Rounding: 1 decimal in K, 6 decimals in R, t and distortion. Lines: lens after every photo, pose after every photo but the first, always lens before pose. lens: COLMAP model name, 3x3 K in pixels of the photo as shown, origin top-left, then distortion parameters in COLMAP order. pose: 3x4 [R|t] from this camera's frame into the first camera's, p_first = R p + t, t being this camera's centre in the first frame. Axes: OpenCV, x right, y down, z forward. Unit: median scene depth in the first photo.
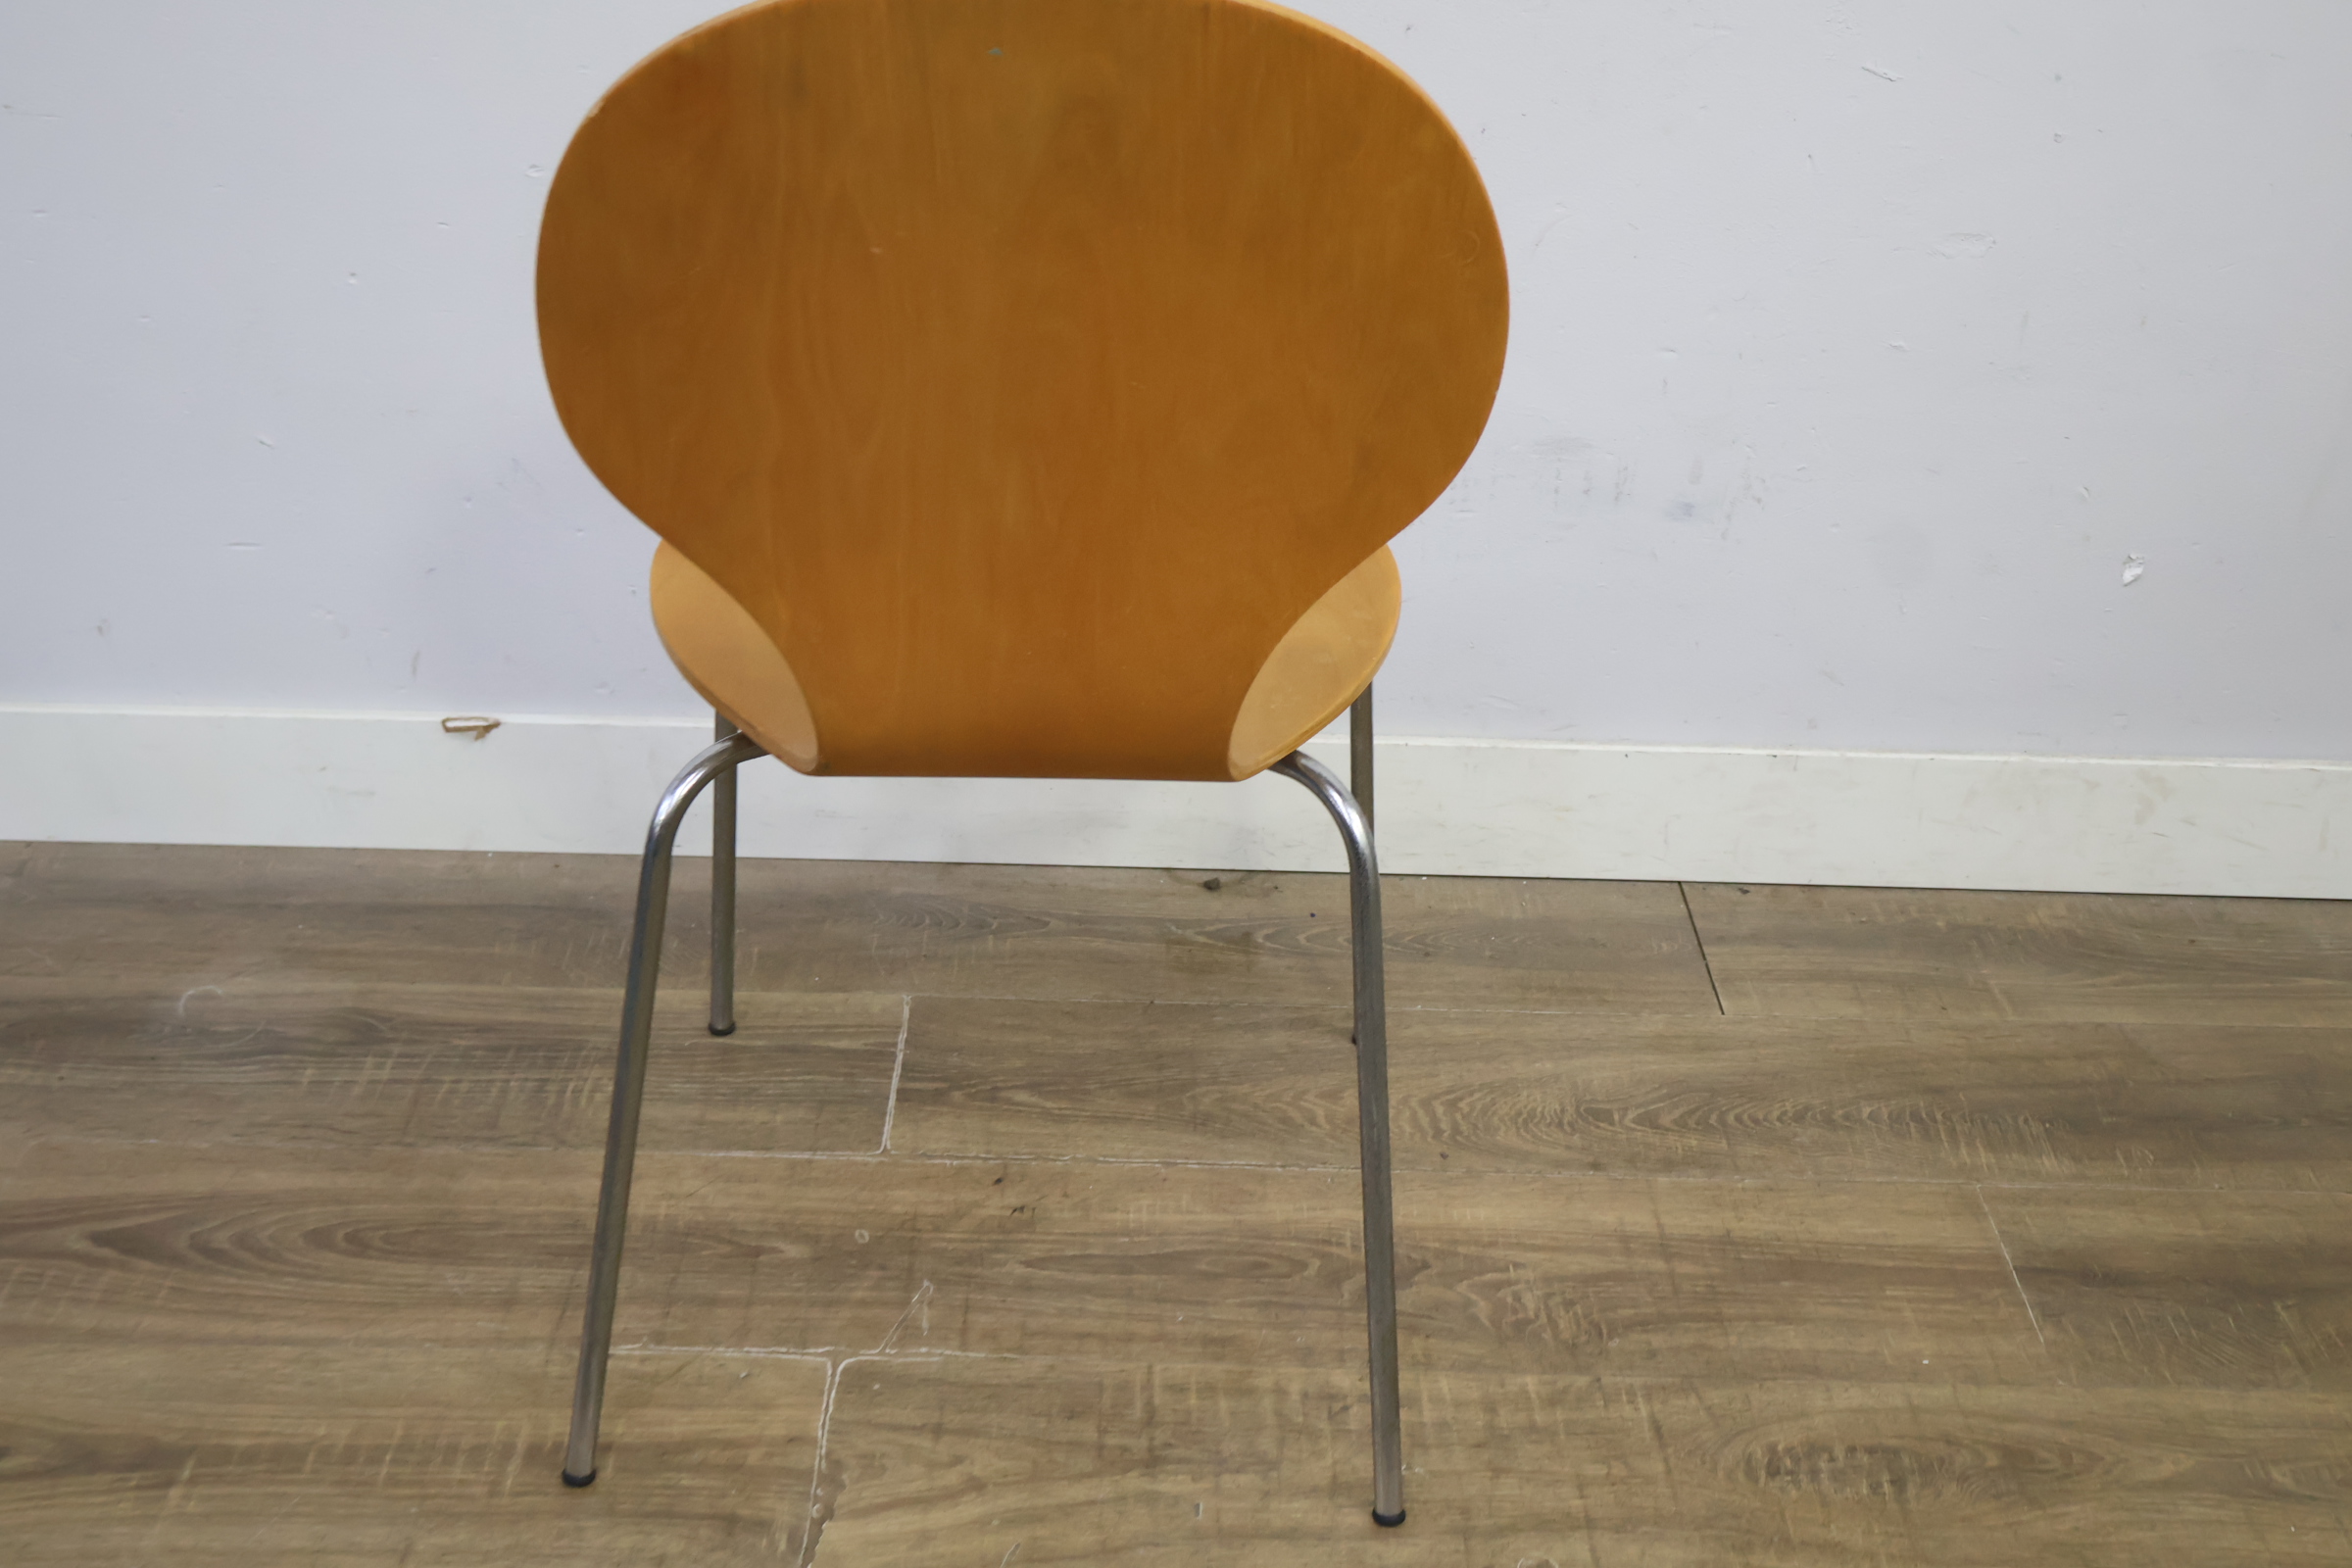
lens RADIAL K [[2707.3, 0, 1166.2], [0, 2707.3, 791.4], [0, 0, 1]] dist [-0.010154, 0.000000]
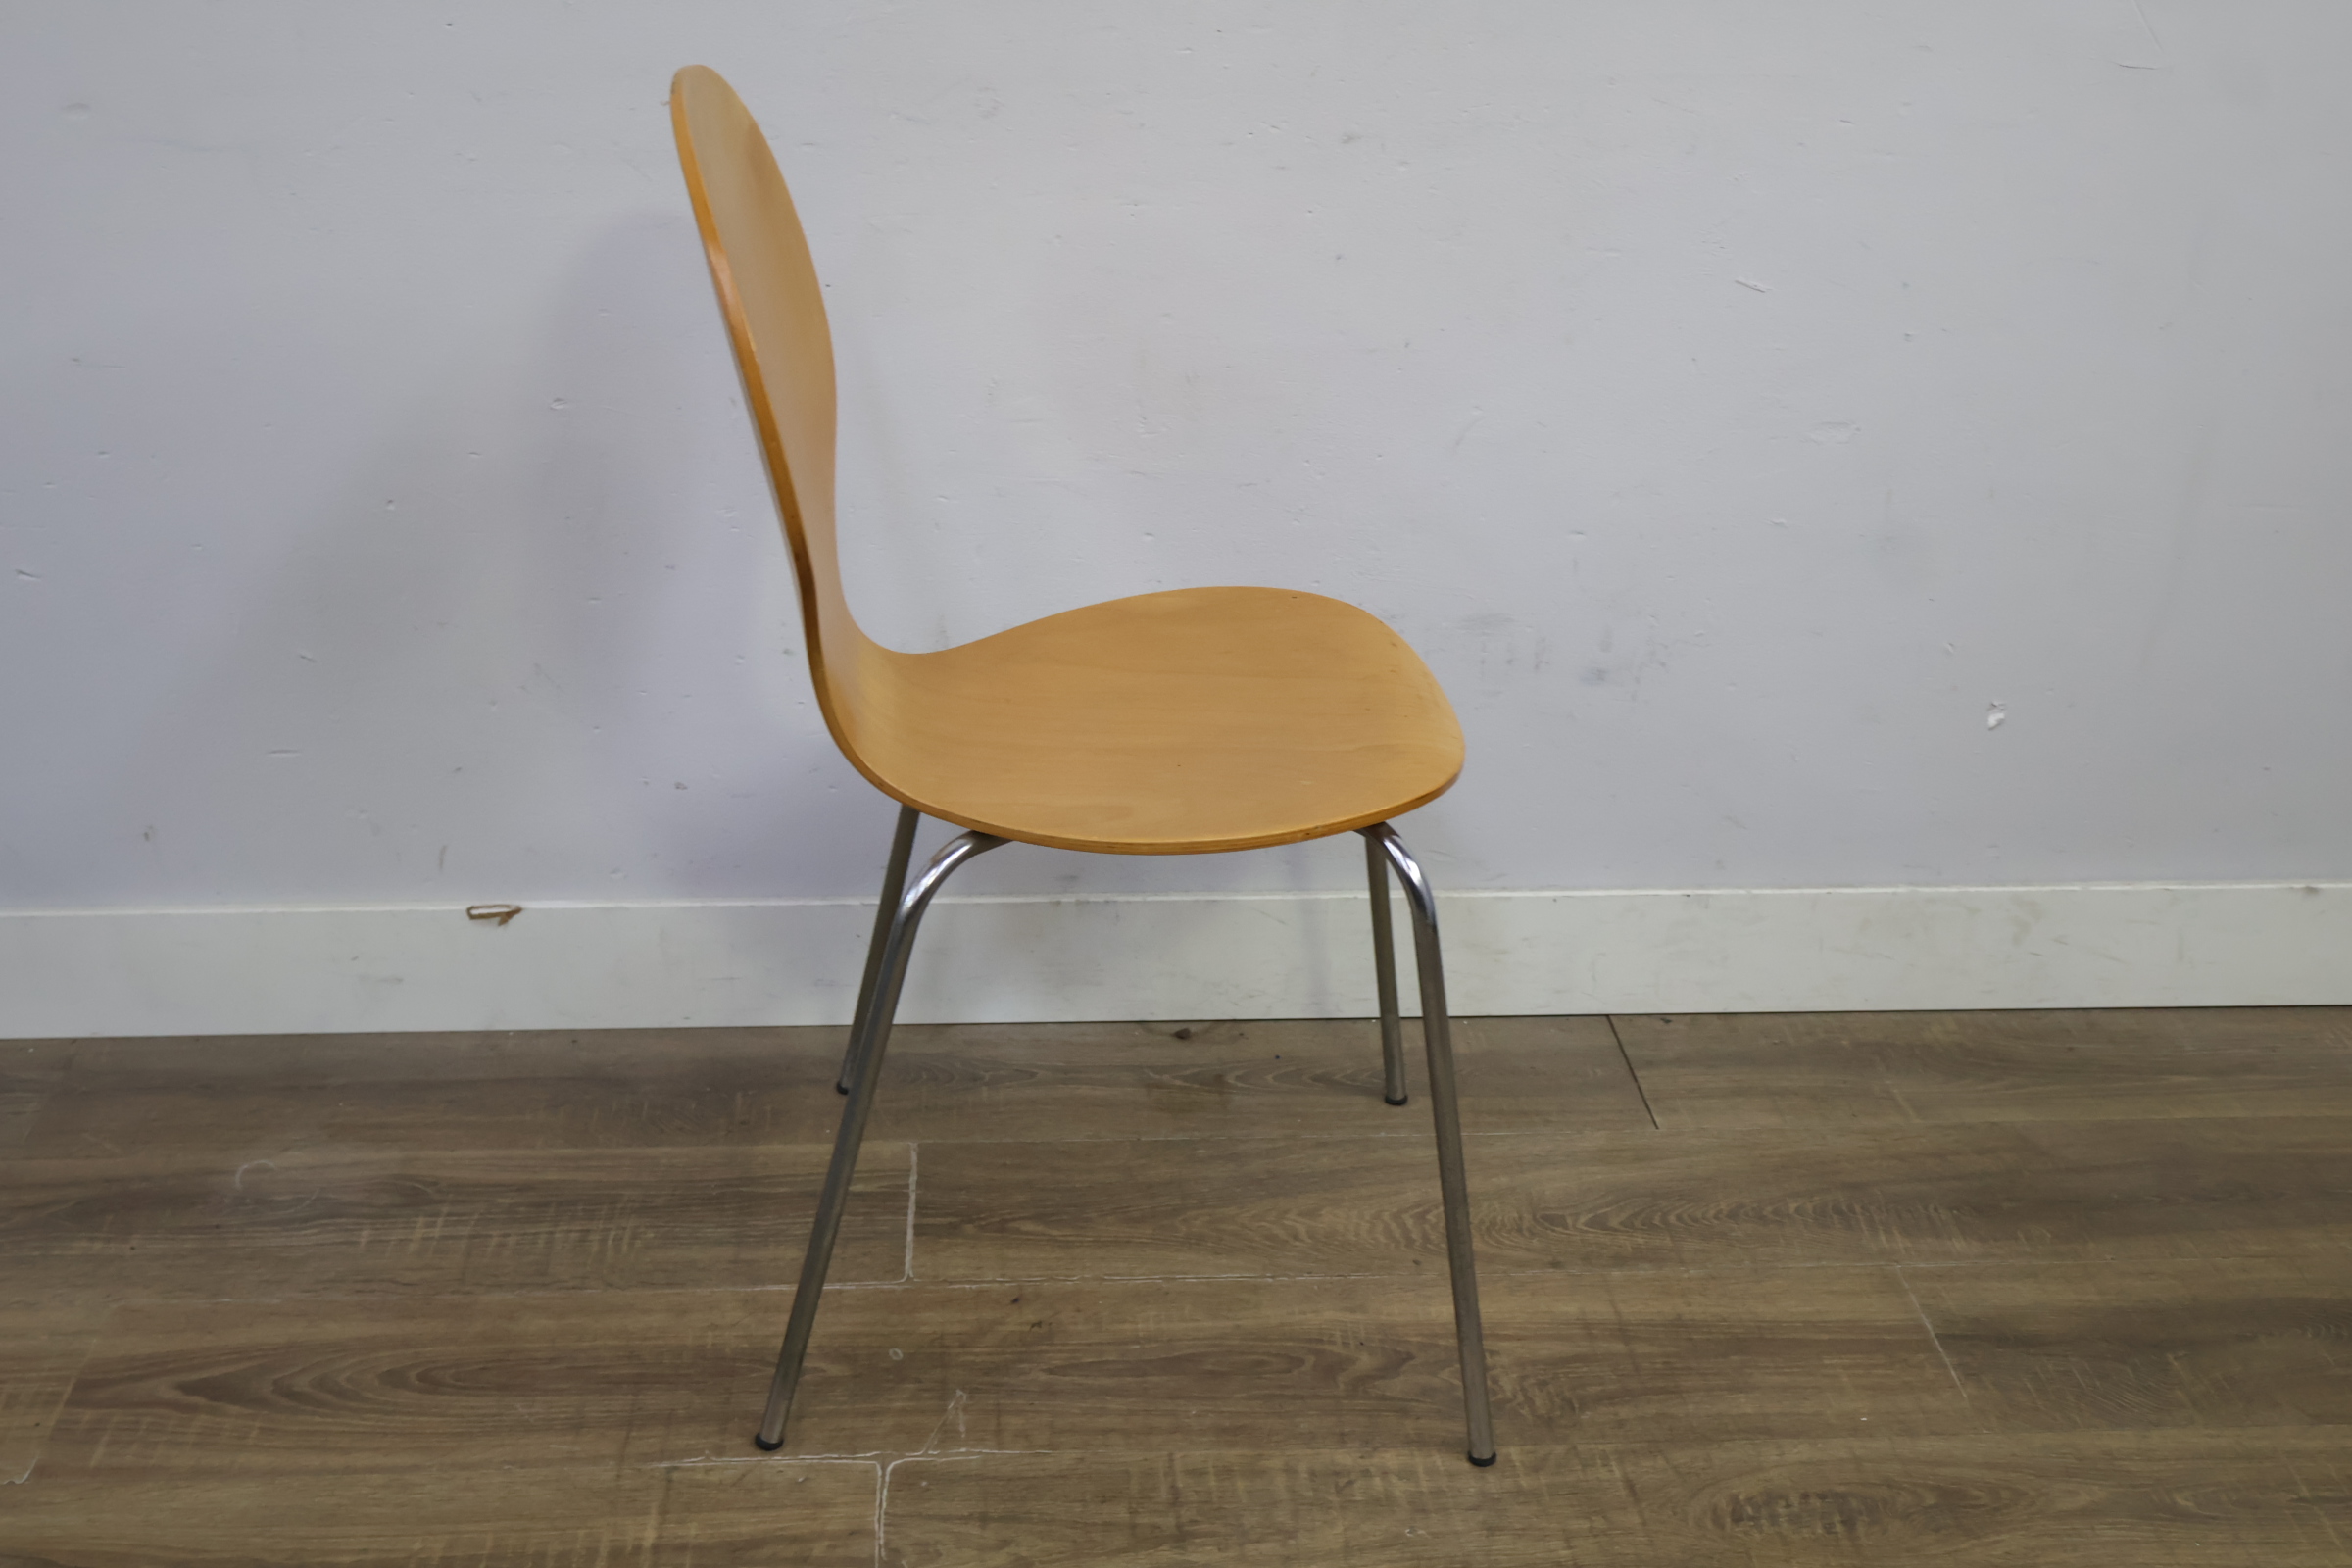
lens RADIAL K [[2707.3, 0, 1170.1], [0, 2707.3, 778.8], [0, 0, 1]] dist [-0.010154, 0.000000]
pose [[0.998009, -0.035690, 0.052001, -0.051044], [0.040075, 0.995498, -0.085892, 0.031810], [-0.048701, 0.087805, 0.994947, -0.113109]]
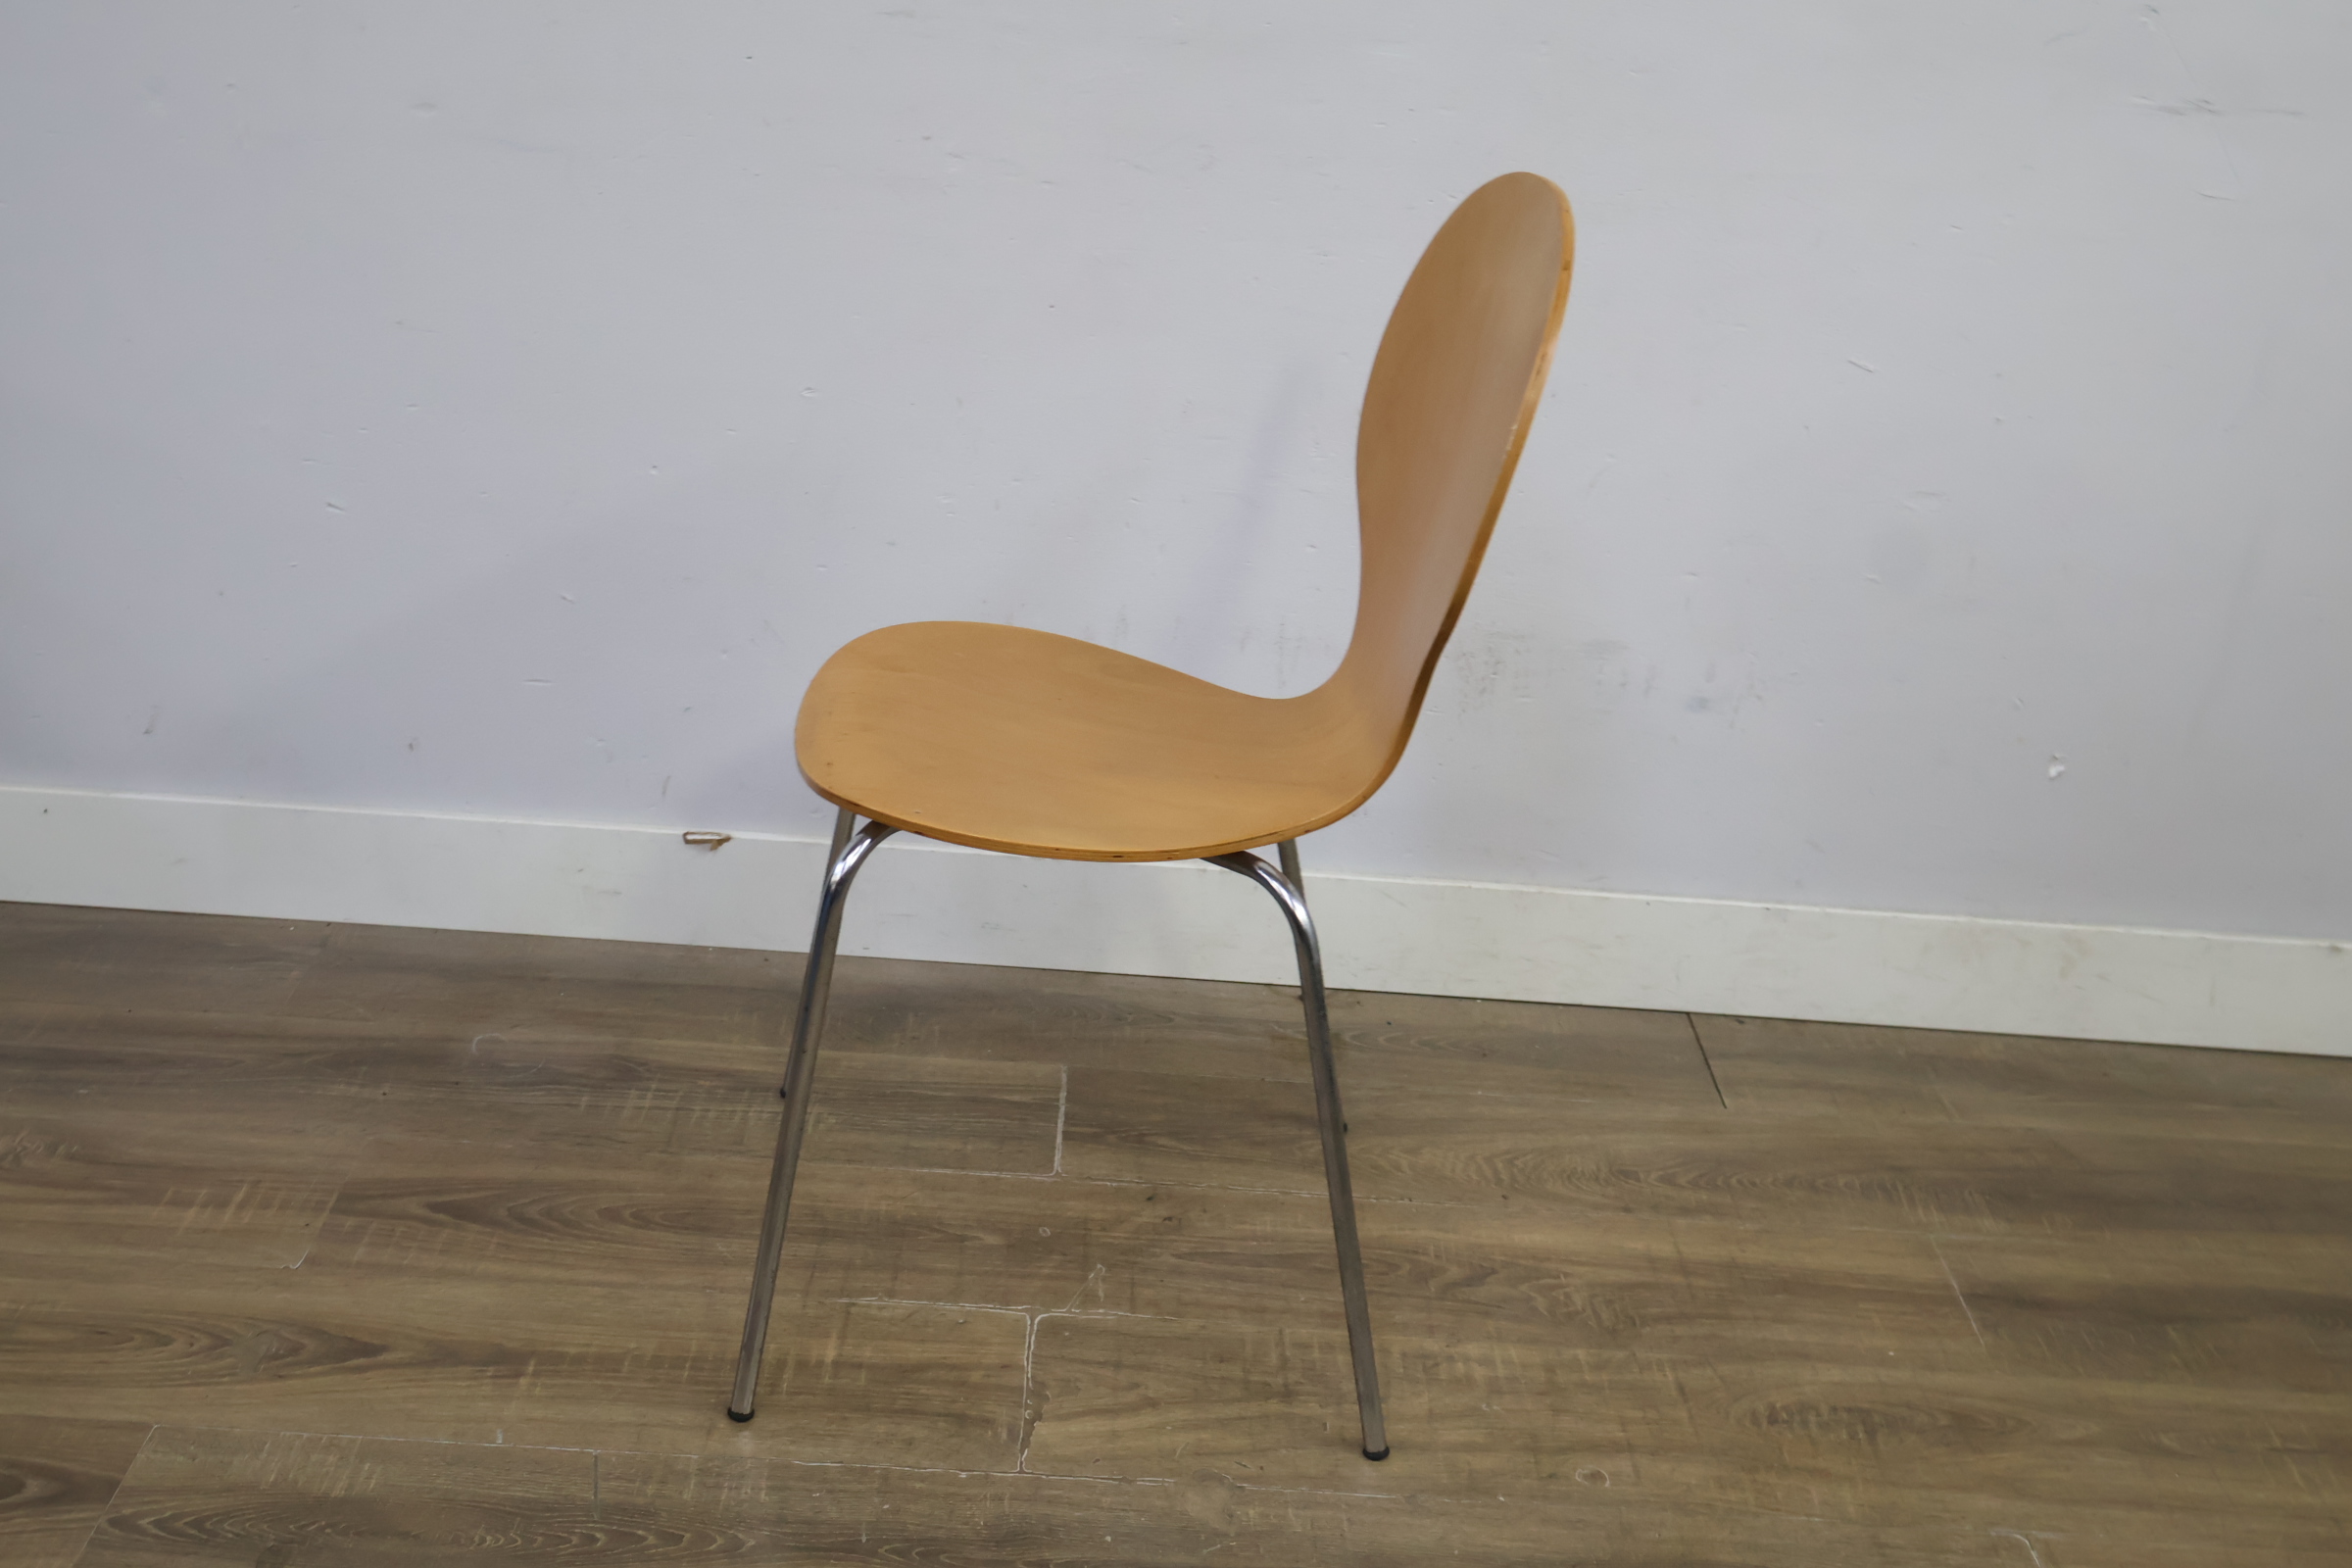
lens RADIAL K [[2707.3, 0, 1174.1], [0, 2707.3, 777.8], [0, 0, 1]] dist [-0.010154, 0.000000]
pose [[0.998932, 0.041698, 0.019896, -0.087372], [-0.039019, 0.992005, -0.120016, 0.105451], [-0.024741, 0.119111, 0.992573, -0.269335]]
